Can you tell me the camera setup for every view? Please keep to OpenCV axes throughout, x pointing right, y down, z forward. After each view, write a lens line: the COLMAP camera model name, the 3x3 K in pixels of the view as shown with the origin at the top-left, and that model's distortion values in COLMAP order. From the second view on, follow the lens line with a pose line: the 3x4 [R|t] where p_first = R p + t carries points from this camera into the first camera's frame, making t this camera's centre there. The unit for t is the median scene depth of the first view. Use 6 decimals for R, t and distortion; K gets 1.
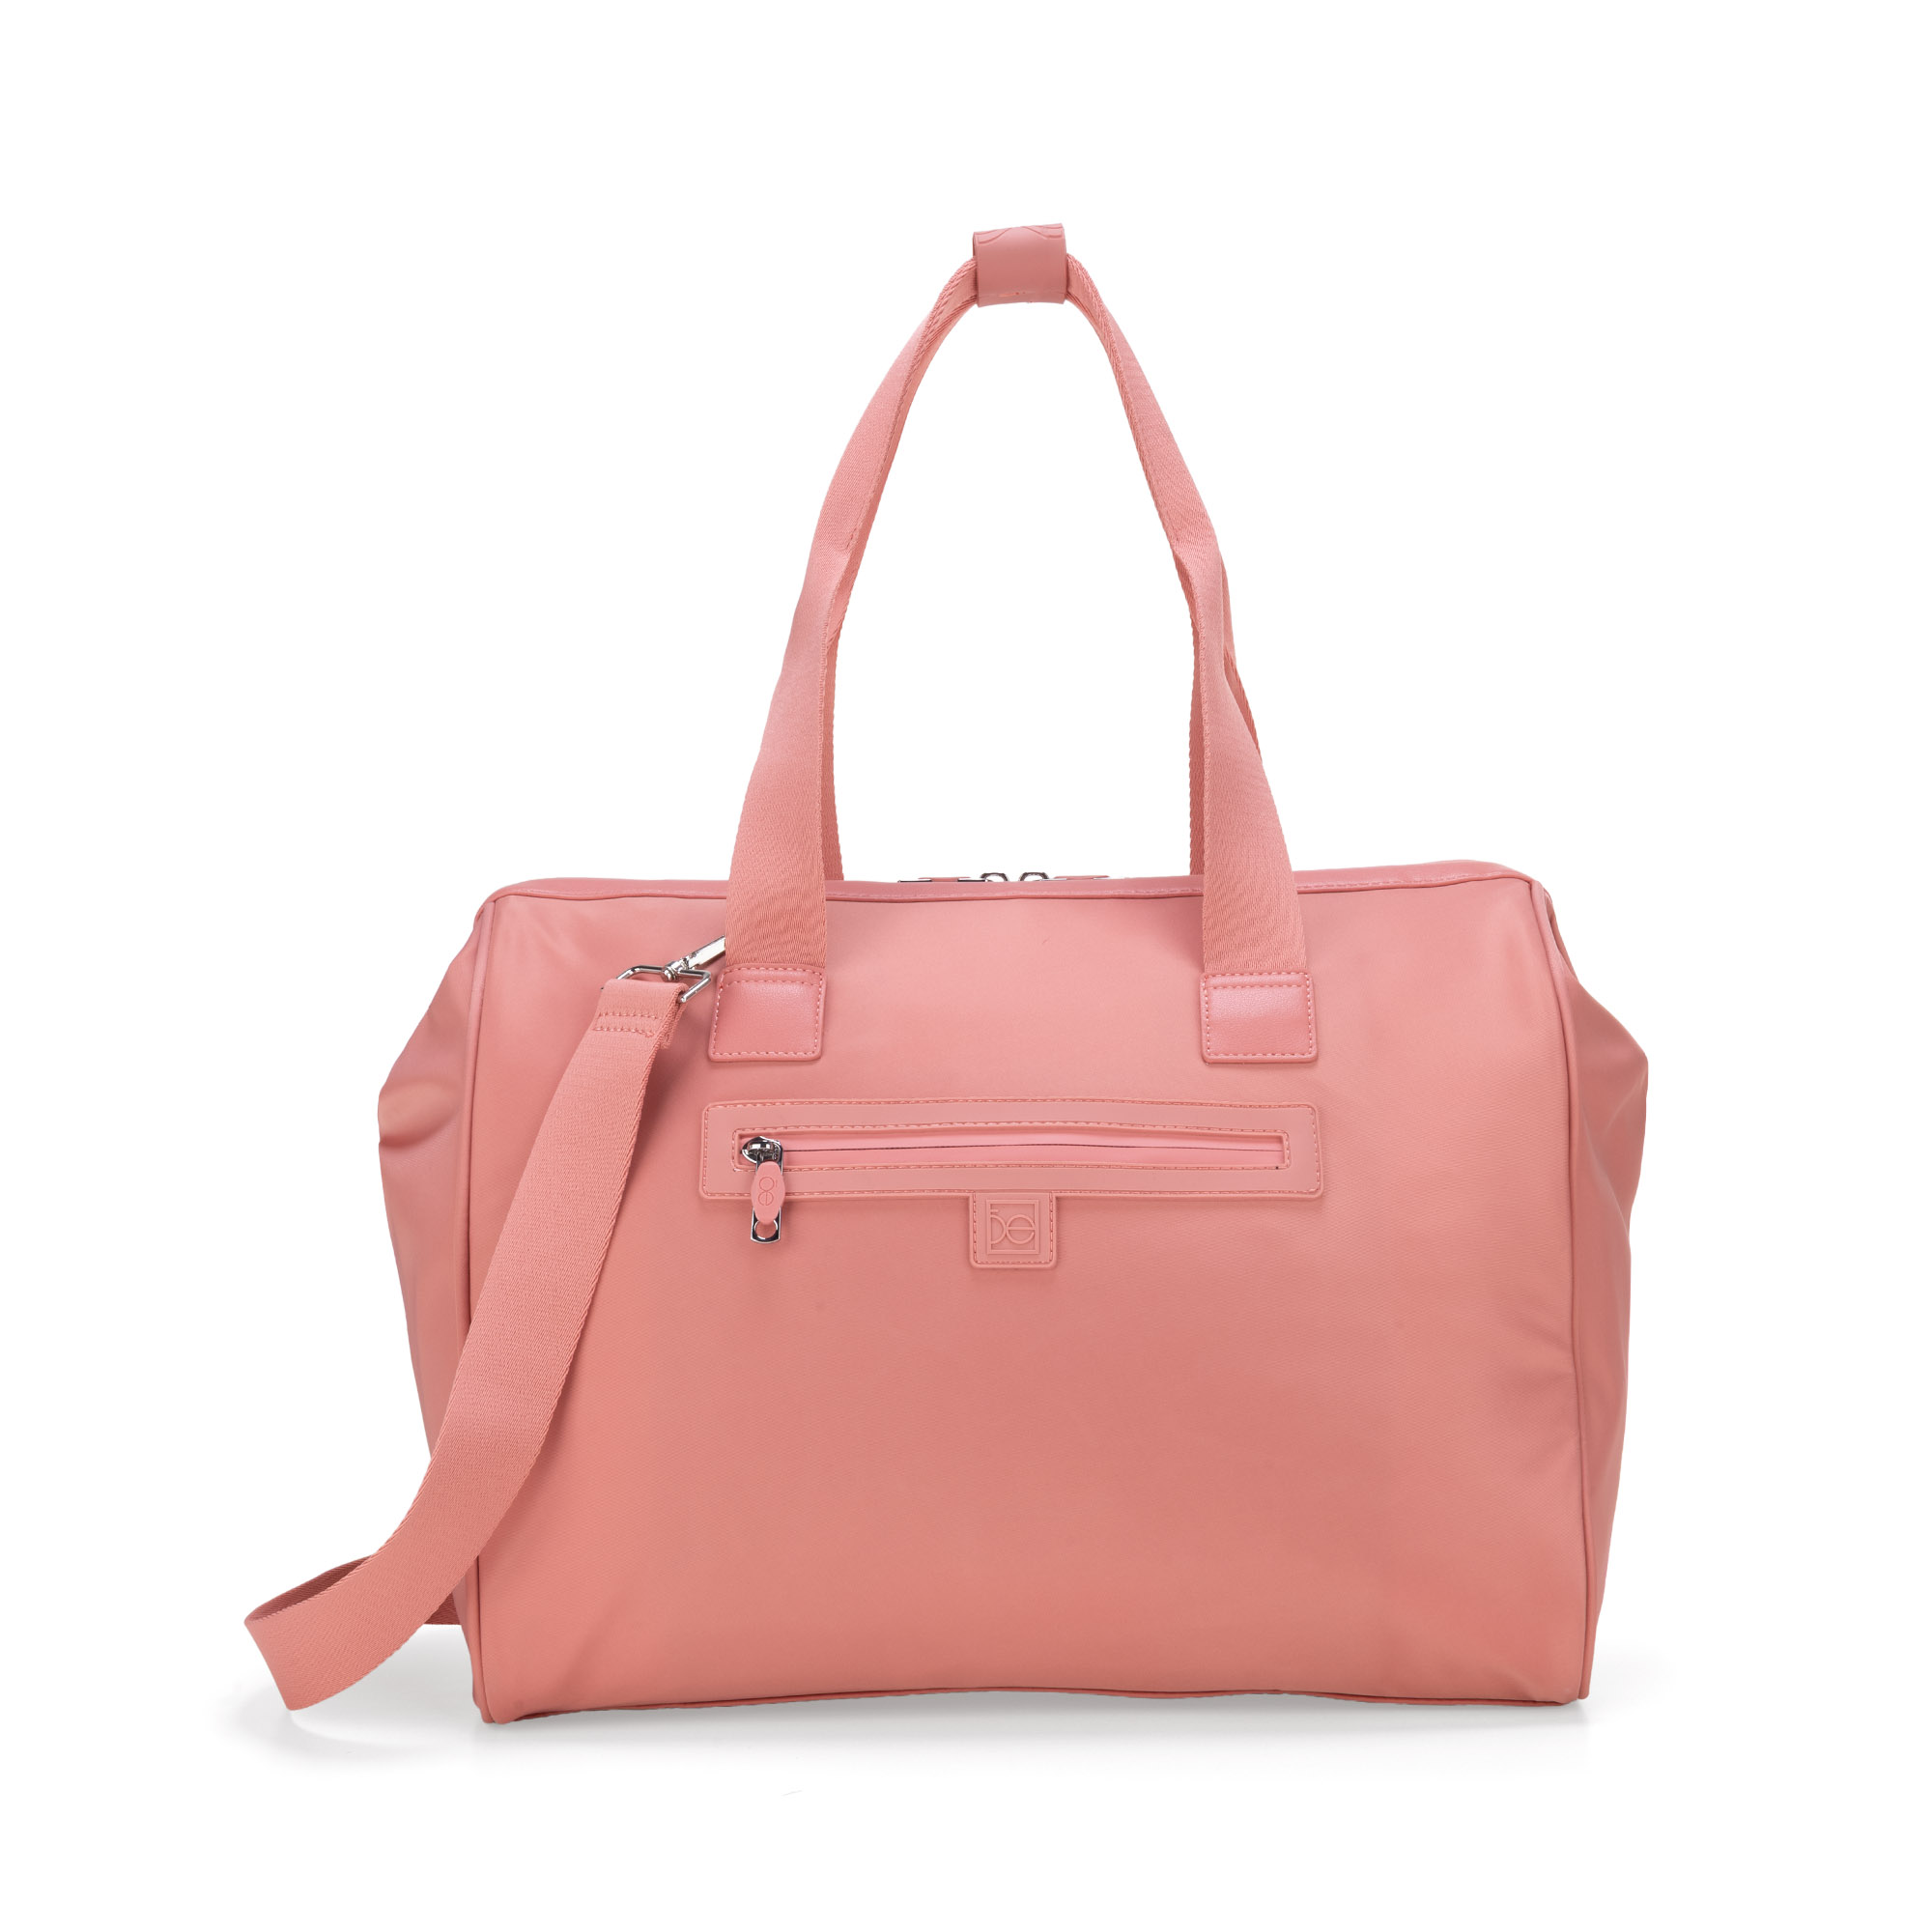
lens RADIAL K [[2614.6, 0, 961.5], [0, 2614.6, 1013.5], [0, 0, 1]] dist [0.005609, -0.011910]
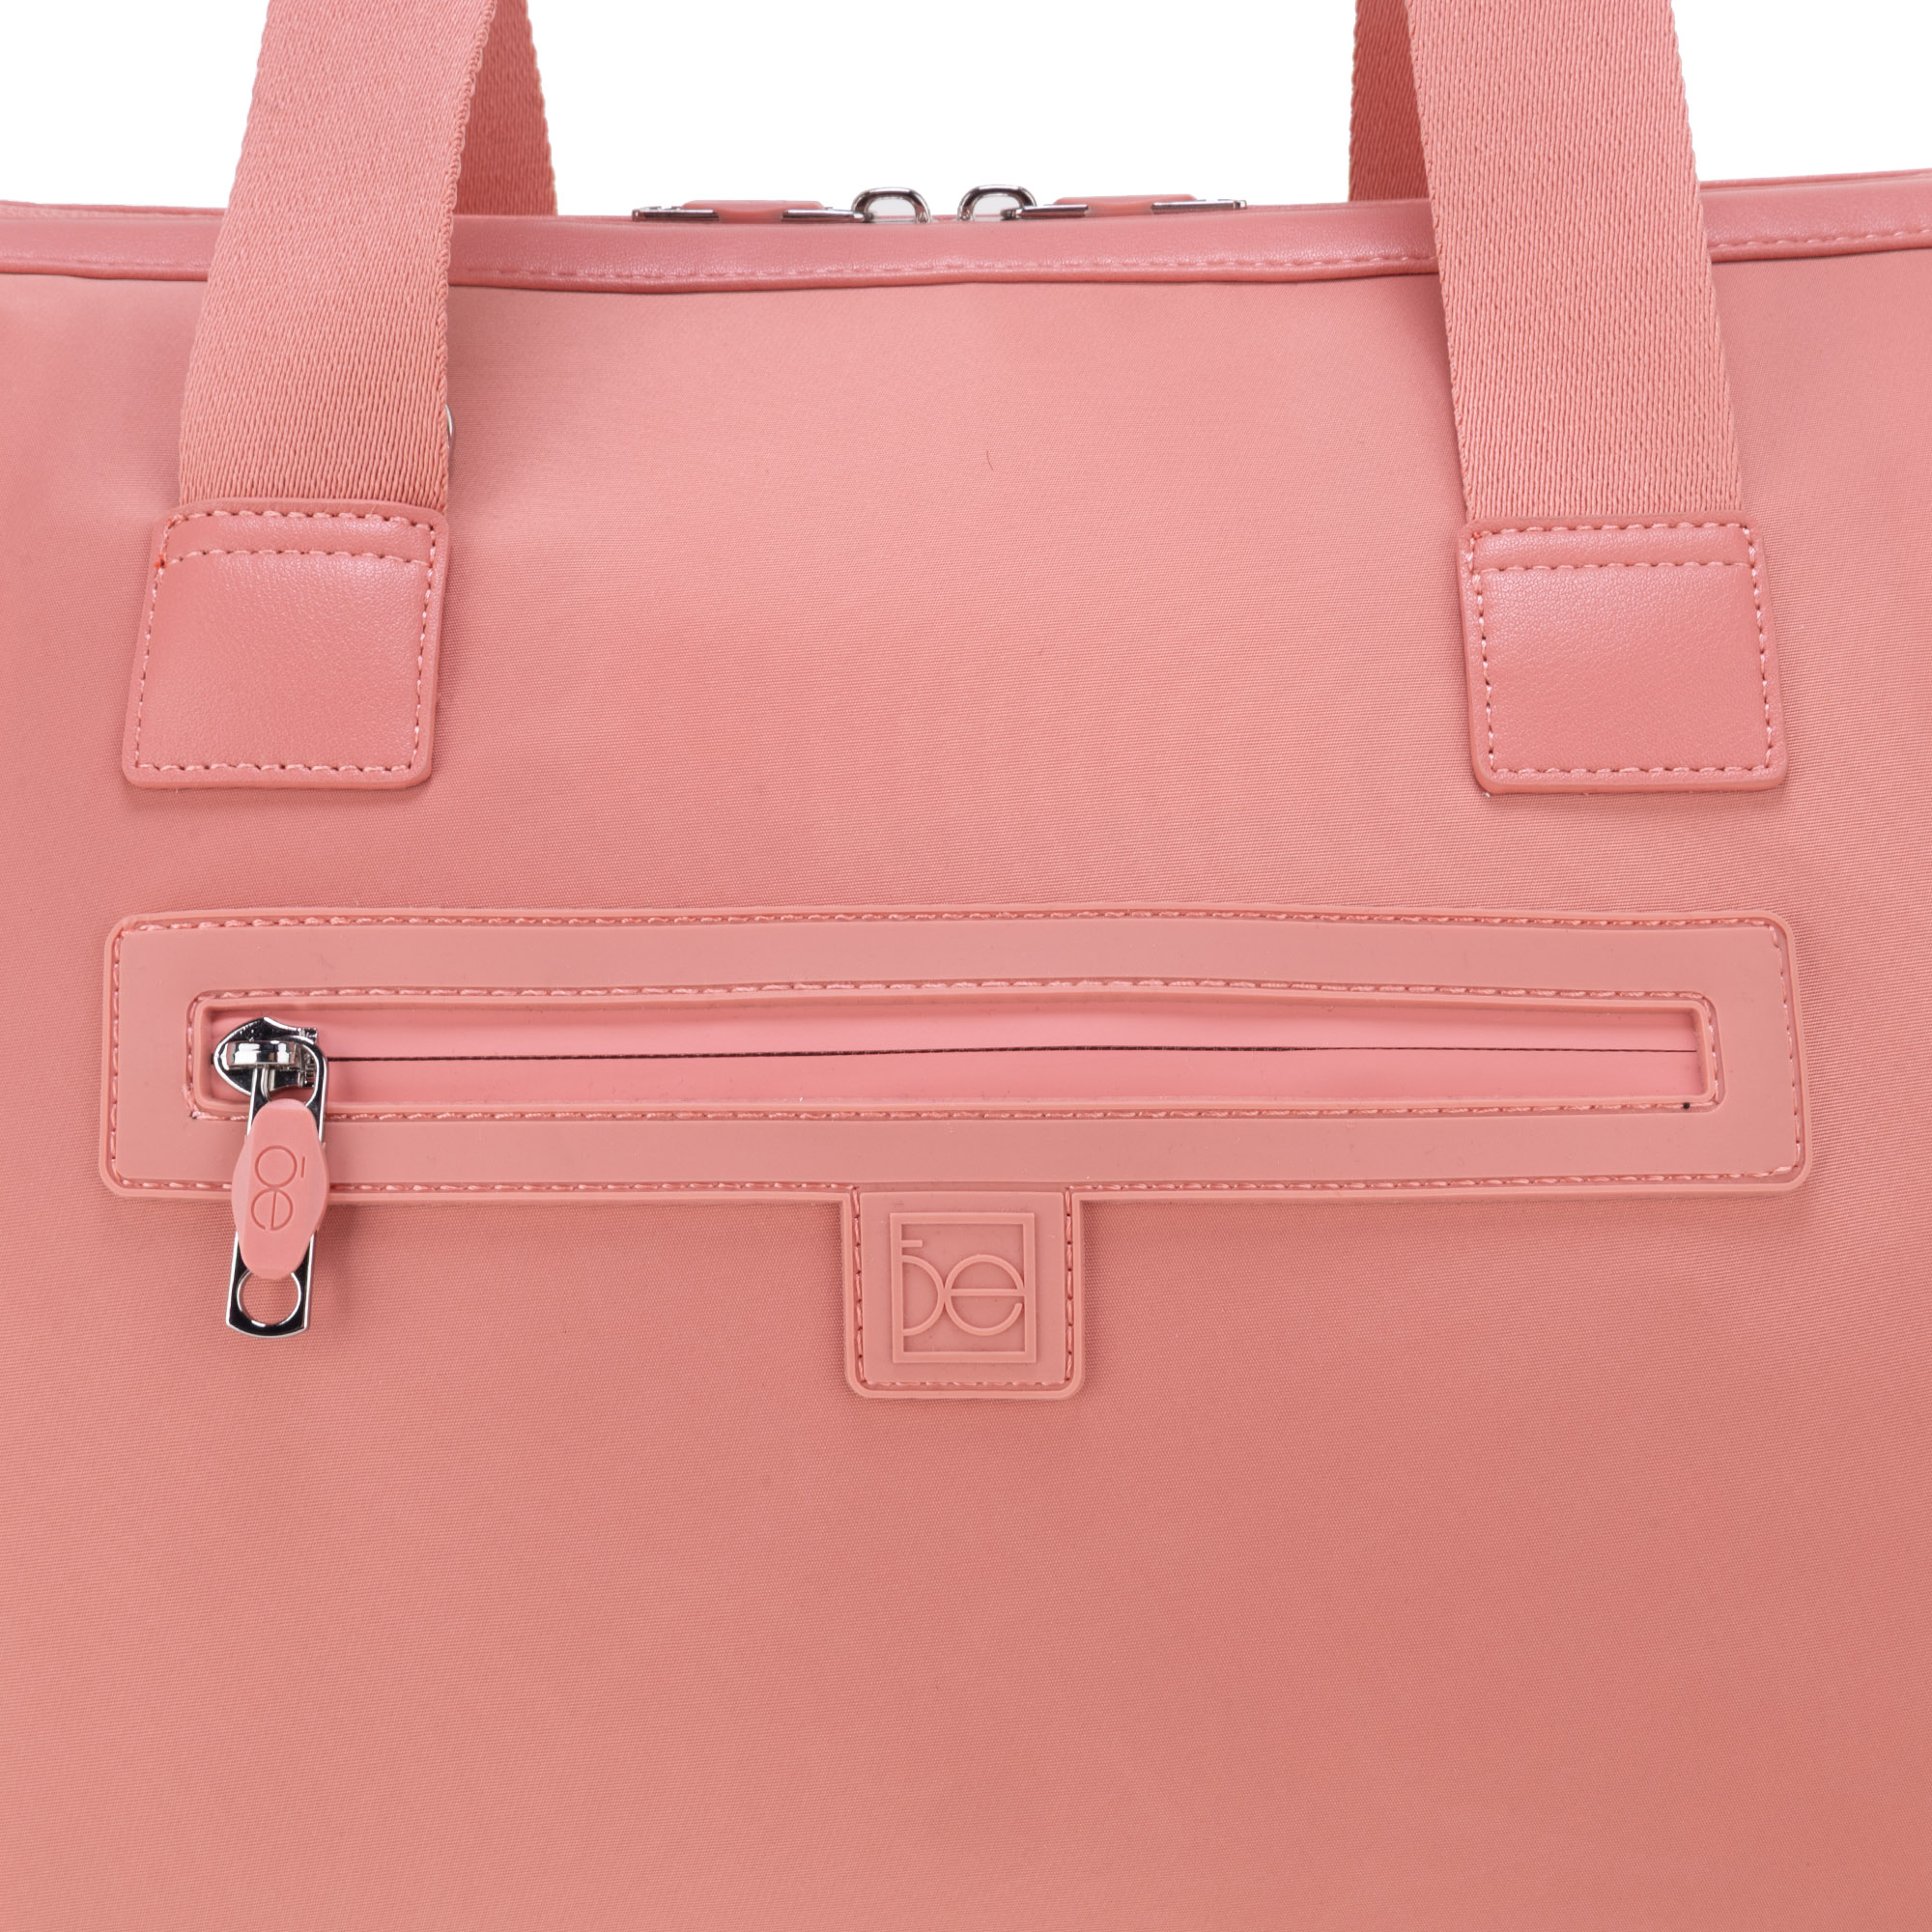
lens RADIAL K [[2616.5, 0, 938.7], [0, 2616.5, 1015.2], [0, 0, 1]] dist [0.008773, 0.092869]
pose [[0.999278, -0.010733, 0.036442, 0.003357], [0.000006, 0.959306, 0.282367, -0.055949], [-0.037990, -0.282163, 0.958614, 0.653013]]
